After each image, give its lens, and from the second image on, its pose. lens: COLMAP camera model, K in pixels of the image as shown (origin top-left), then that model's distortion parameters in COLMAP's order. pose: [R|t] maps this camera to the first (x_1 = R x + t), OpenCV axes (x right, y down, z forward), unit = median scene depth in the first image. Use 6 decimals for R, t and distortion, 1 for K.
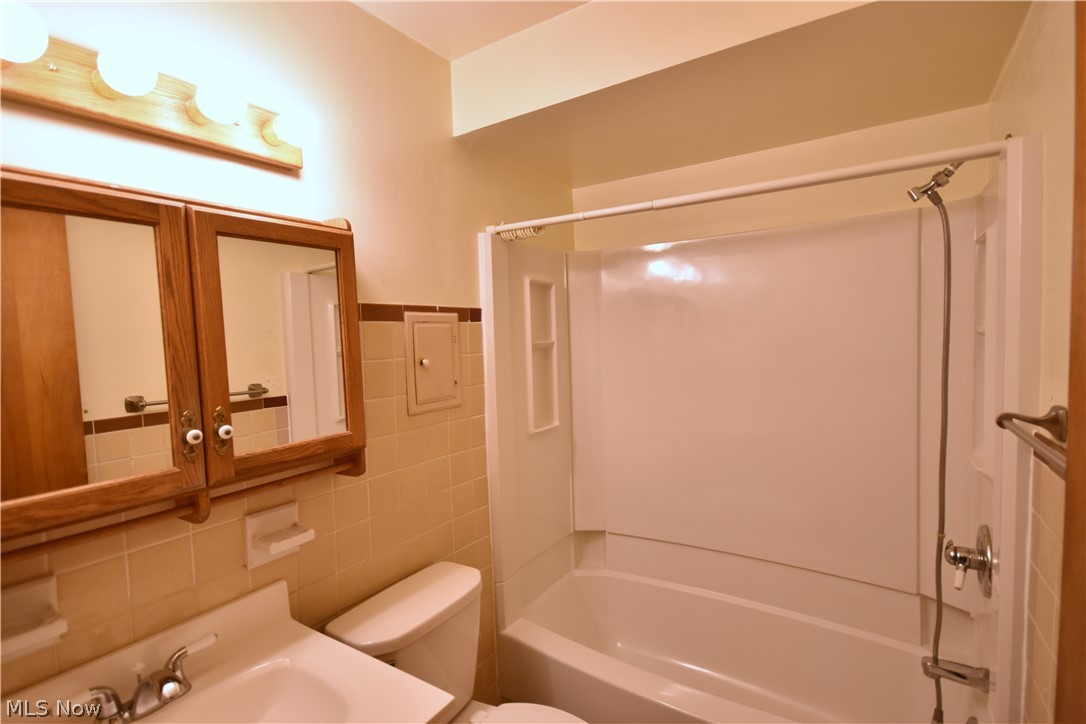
lens RADIAL K [[512.9, 0, 543.0], [0, 512.9, 362.0], [0, 0, 1]] dist [-0.000125, -0.000007]
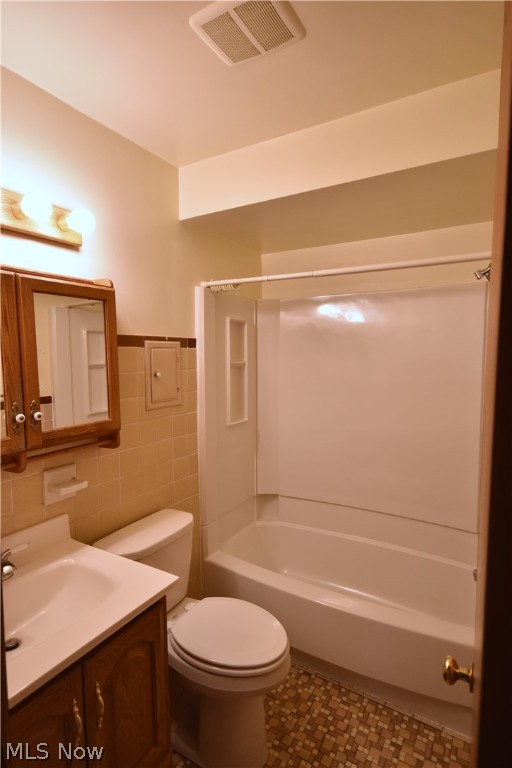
lens RADIAL K [[402.5, 0, 256.0], [0, 402.5, 384.0], [0, 0, 1]] dist [0.000014, -0.000026]
pose [[0.998781, 0.022731, 0.043805, 0.002938], [-0.023638, 0.999514, 0.020318, -0.003302], [-0.043322, -0.021329, 0.998833, -0.177957]]
